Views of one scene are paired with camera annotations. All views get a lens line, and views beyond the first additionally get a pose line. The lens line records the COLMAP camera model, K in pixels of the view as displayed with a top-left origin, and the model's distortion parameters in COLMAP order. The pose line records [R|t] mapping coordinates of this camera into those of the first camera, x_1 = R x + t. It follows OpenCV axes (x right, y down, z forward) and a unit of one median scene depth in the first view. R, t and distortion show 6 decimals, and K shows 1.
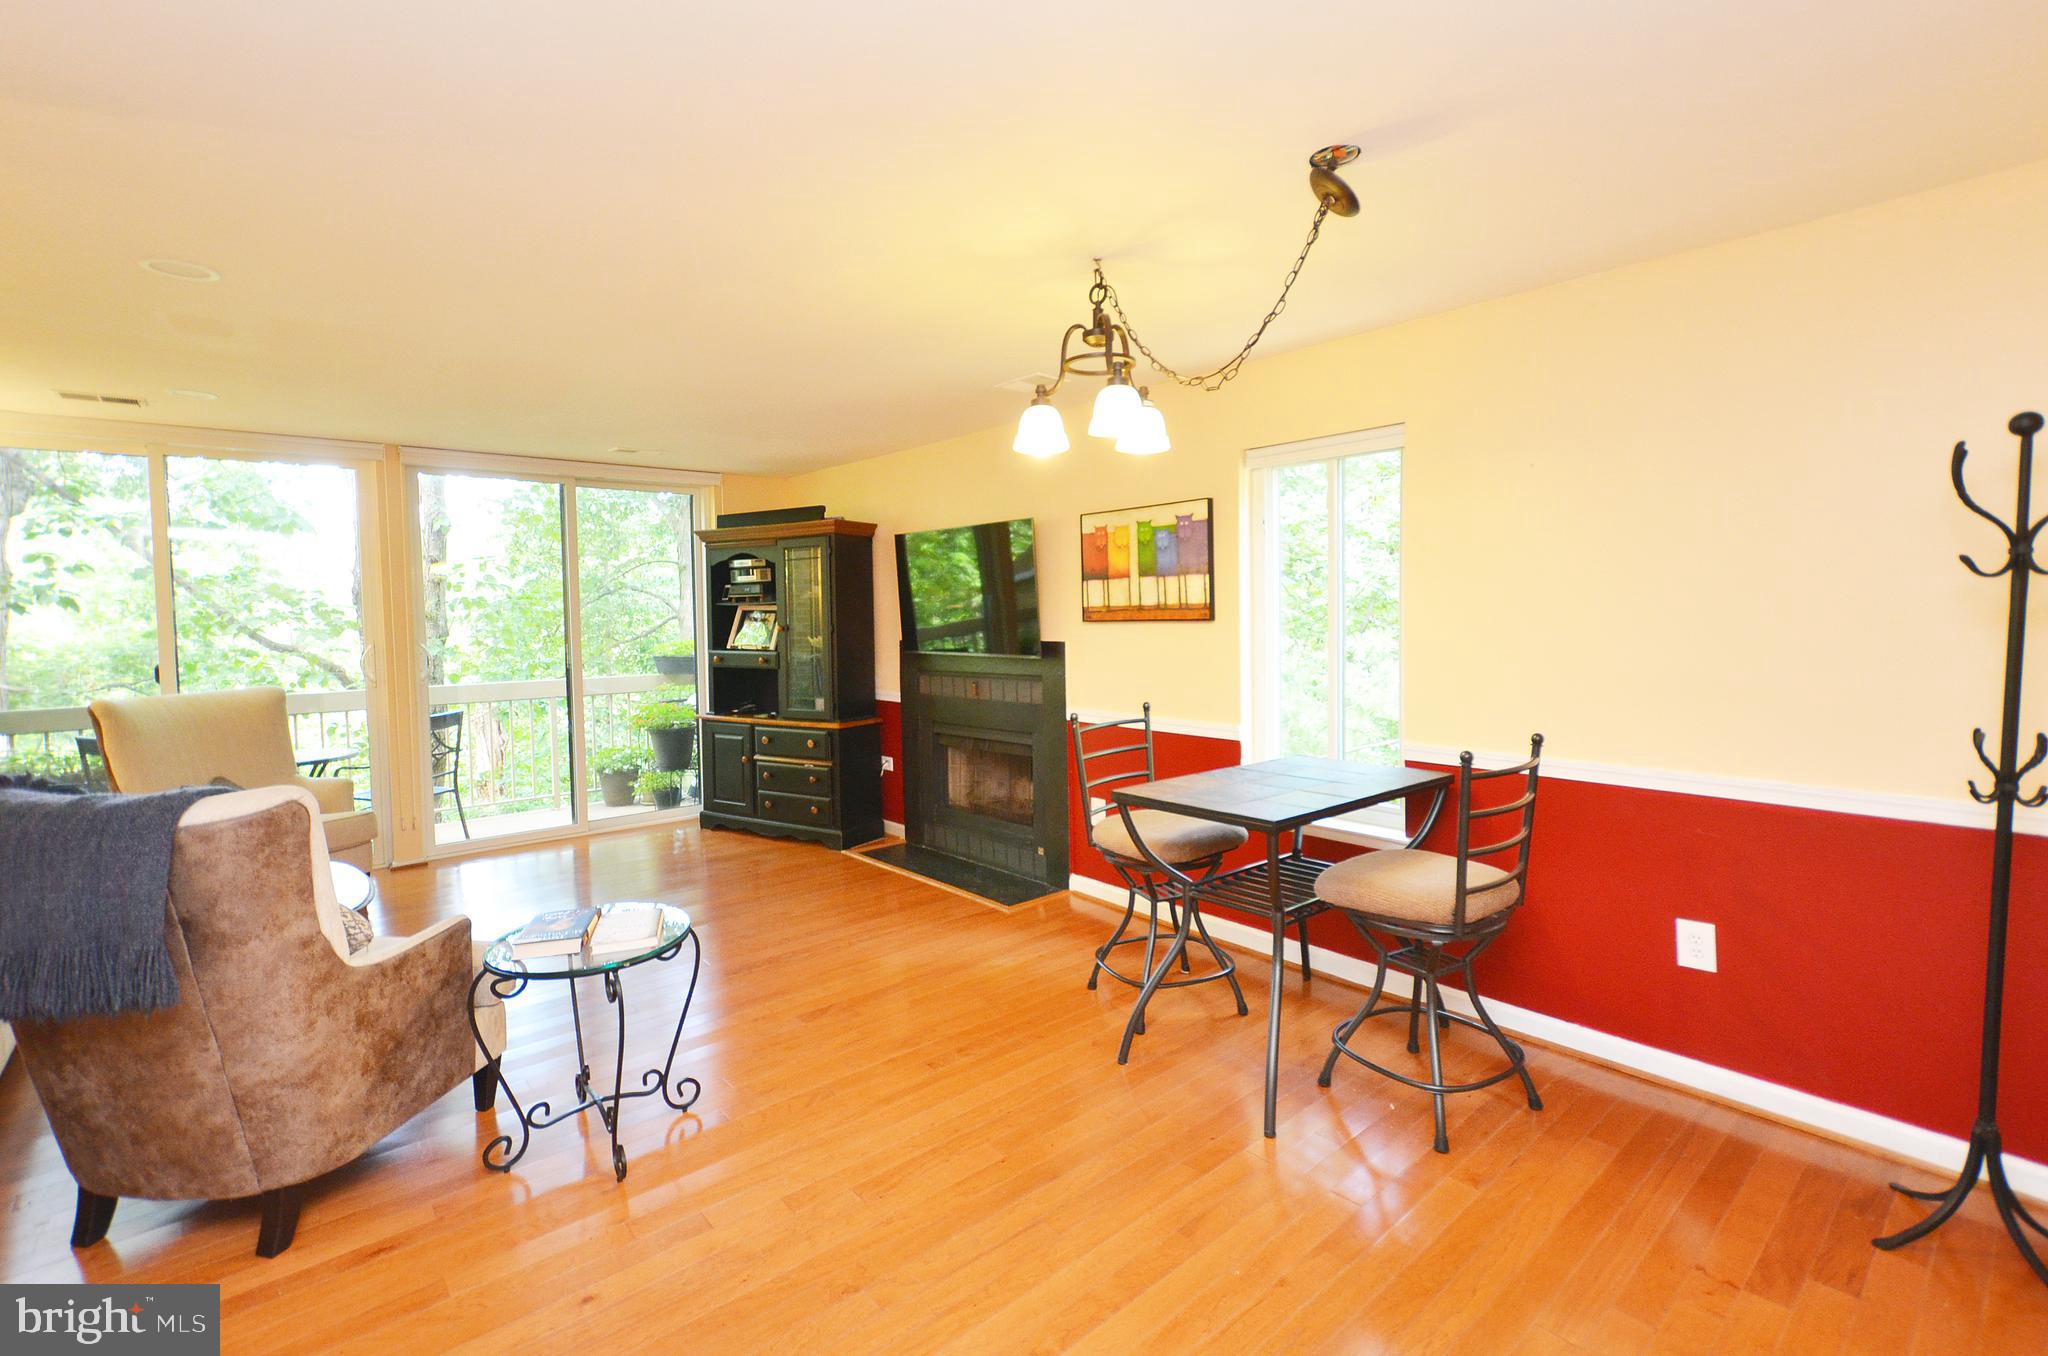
lens RADIAL K [[927.9, 0, 1026.8], [0, 927.9, 656.9], [0, 0, 1]] dist [-0.000175, 0.000217]
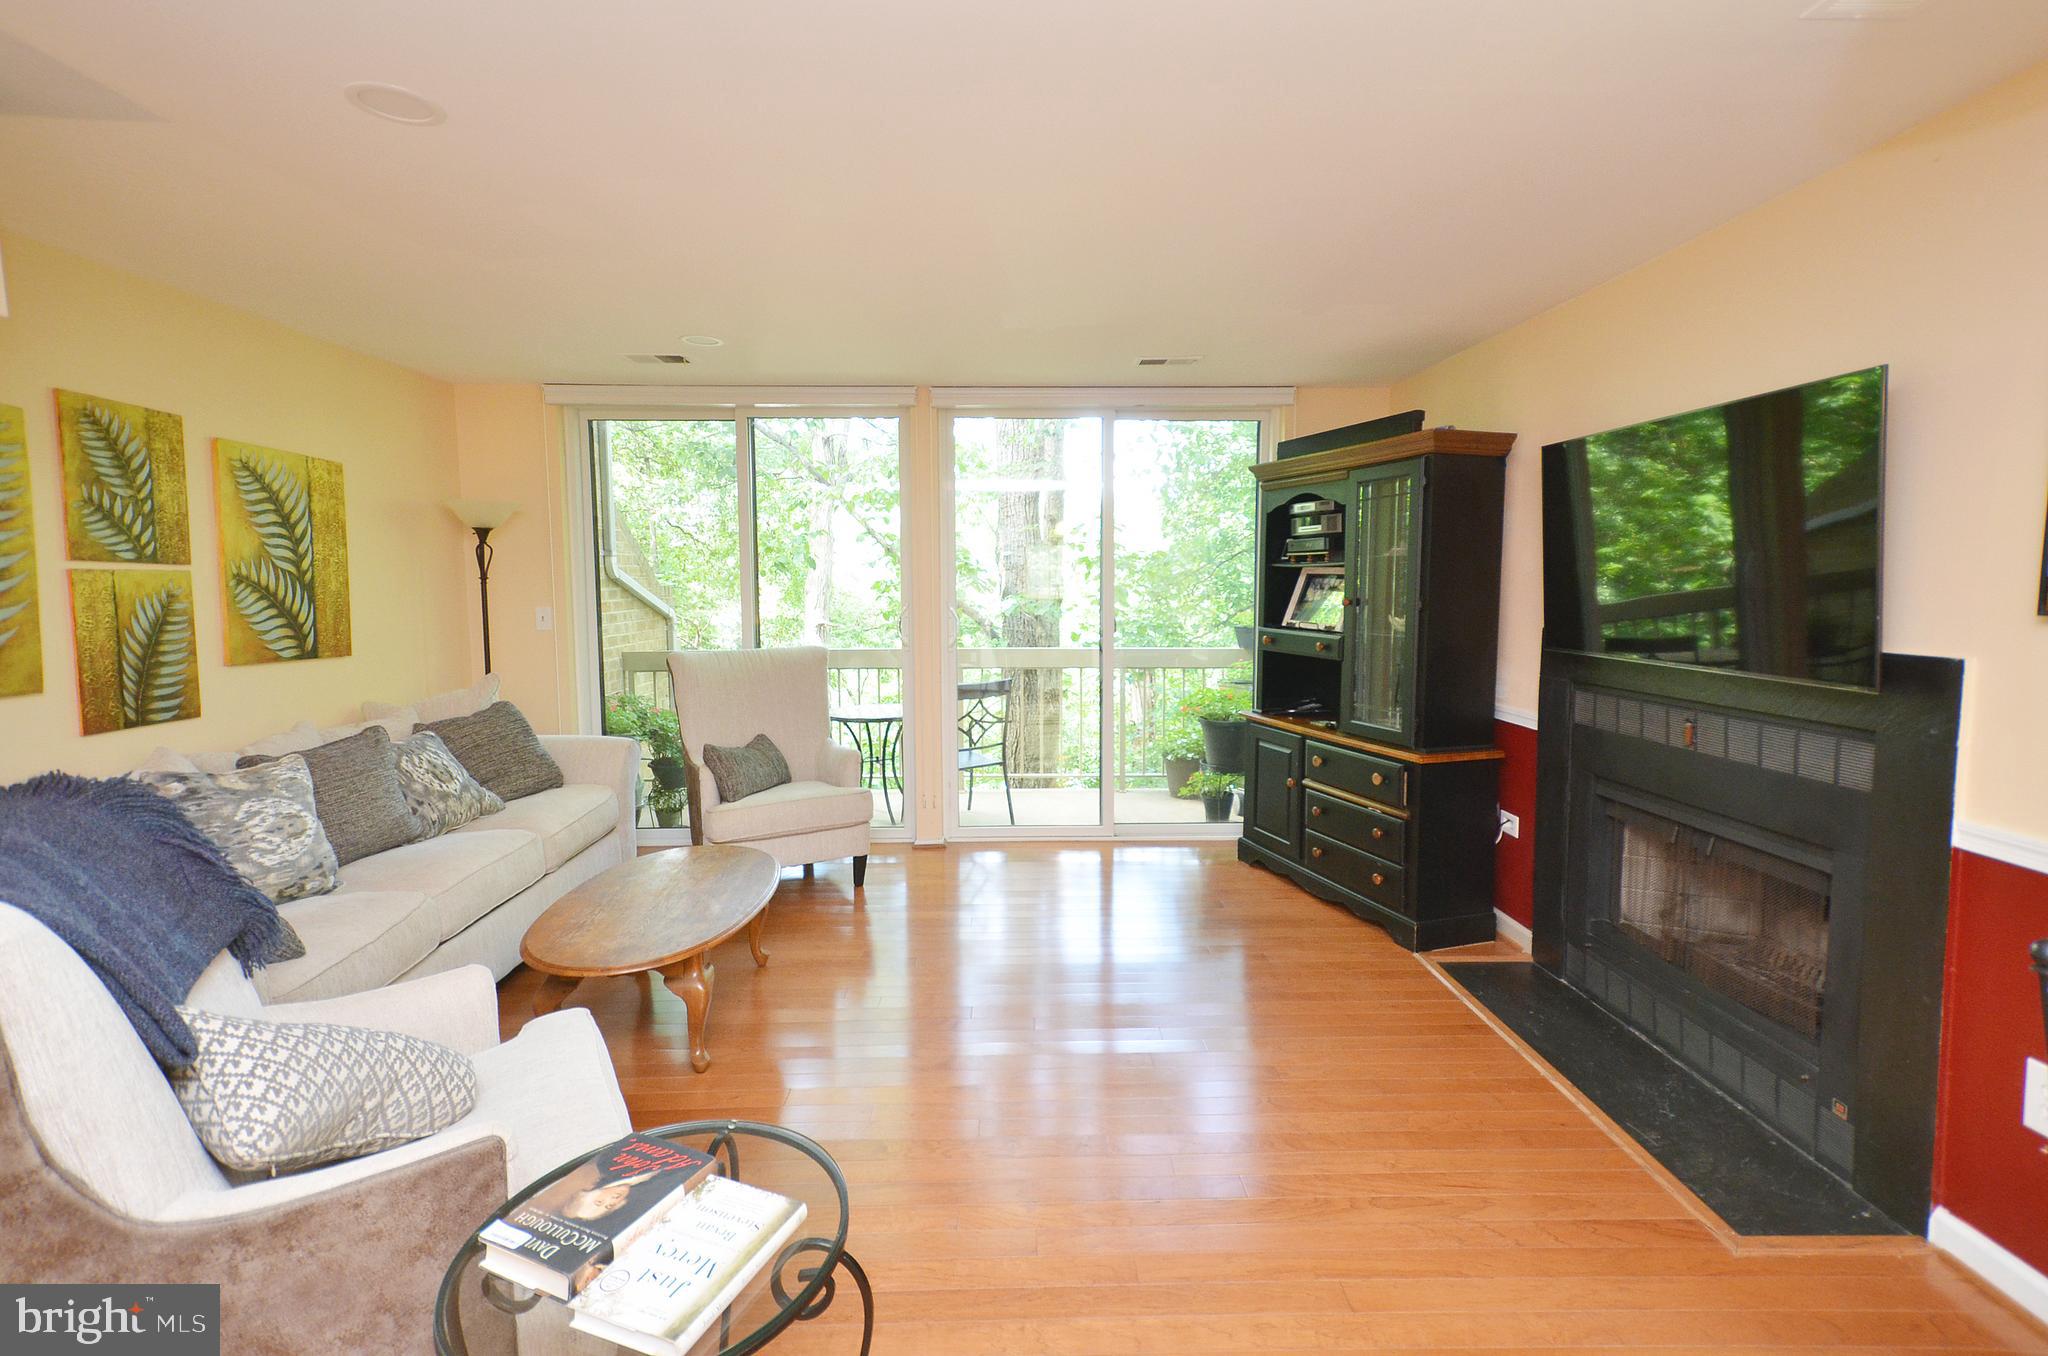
lens RADIAL K [[927.8, 0, 1029.4], [0, 927.8, 654.3], [0, 0, 1]] dist [0.019402, -0.000520]
pose [[0.769595, 0.066454, -0.635065, -0.011793], [-0.041505, 0.997673, 0.054101, -0.025444], [0.637182, -0.015277, 0.770562, 0.427830]]
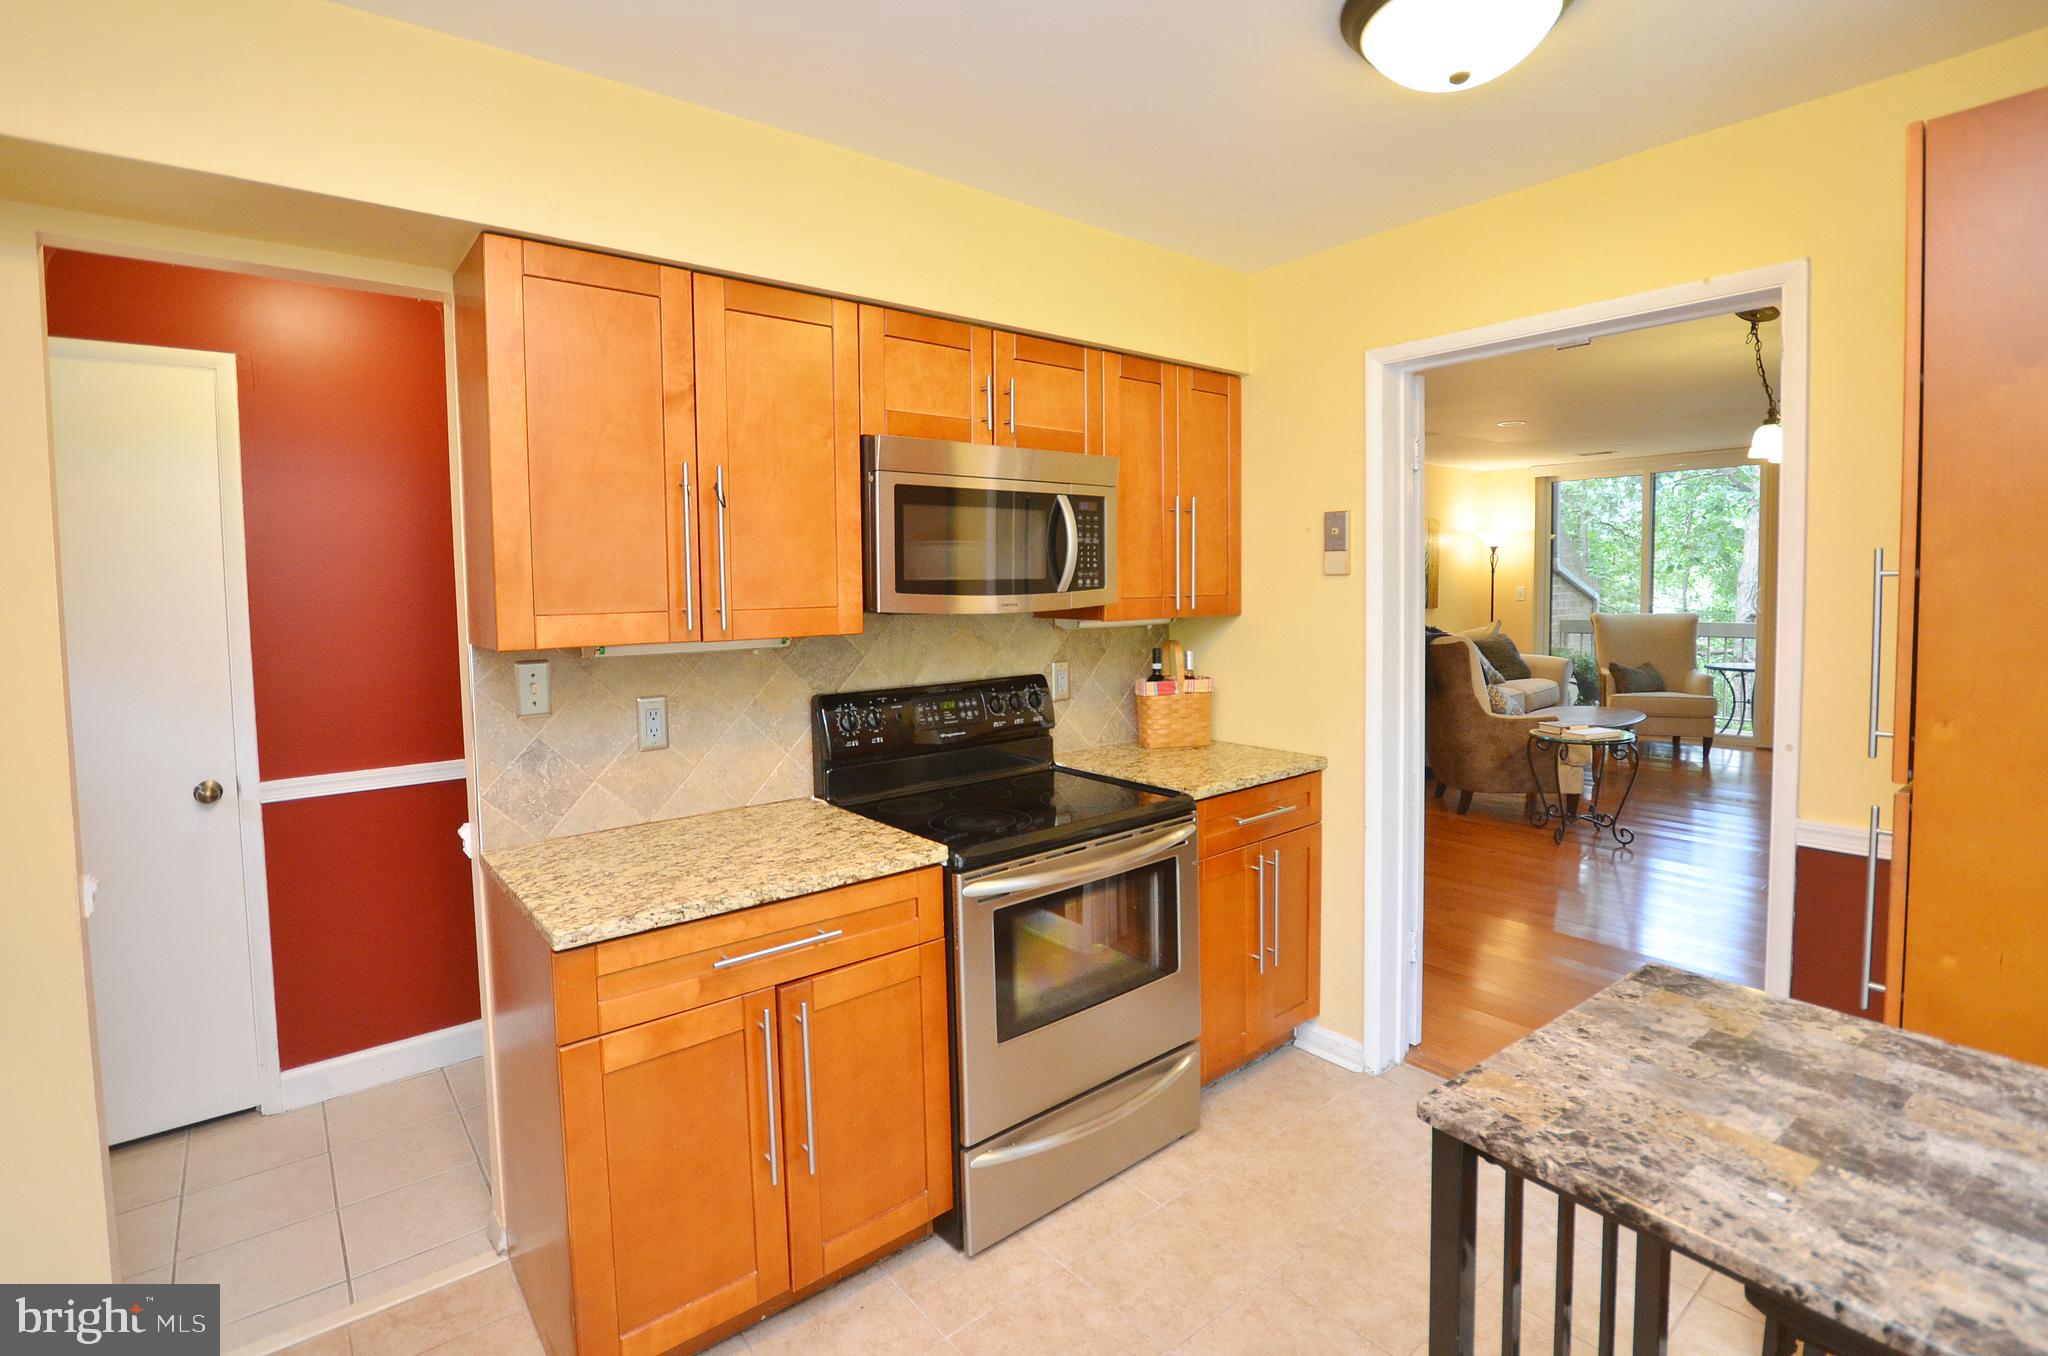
lens RADIAL K [[959.0, 0, 1036.2], [0, 959.0, 632.2], [0, 0, 1]] dist [-0.025374, 0.000313]
pose [[-0.022949, 0.072877, -0.997077, 0.909332], [-0.036396, 0.996618, 0.073681, -0.015053], [0.999074, 0.037980, -0.020219, -0.080870]]
